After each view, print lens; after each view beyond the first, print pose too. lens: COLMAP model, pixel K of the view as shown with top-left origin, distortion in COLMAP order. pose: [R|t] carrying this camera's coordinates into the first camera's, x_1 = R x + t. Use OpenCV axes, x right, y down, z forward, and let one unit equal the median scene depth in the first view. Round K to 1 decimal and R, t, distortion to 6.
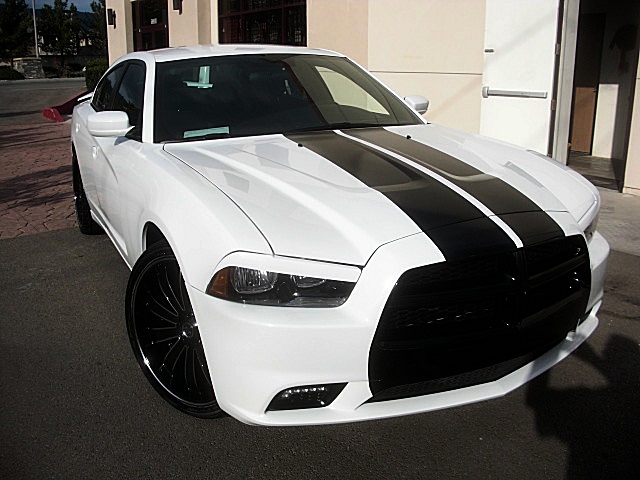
lens RADIAL K [[613.1, 0, 320.0], [0, 613.1, 240.0], [0, 0, 1]] dist [-0.166088, 0.130049]
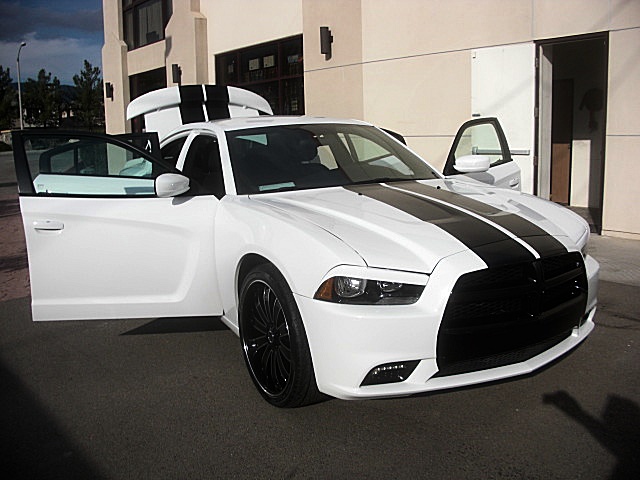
lens RADIAL K [[613.1, 0, 320.0], [0, 613.1, 240.0], [0, 0, 1]] dist [-0.166088, 0.130049]
pose [[0.998989, -0.030099, 0.033393, -0.141058], [0.033420, 0.994034, -0.103821, 0.064231], [-0.030069, 0.104832, 0.994035, -0.241949]]
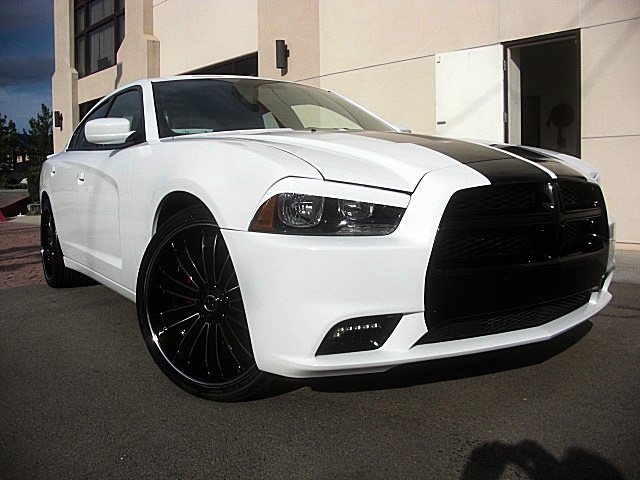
lens RADIAL K [[613.1, 0, 320.0], [0, 613.1, 240.0], [0, 0, 1]] dist [-0.166088, 0.130049]
pose [[0.994423, -0.026021, 0.102209, -0.113485], [0.044330, 0.982450, -0.181180, 0.182554], [-0.095701, 0.184700, 0.978124, 0.035229]]
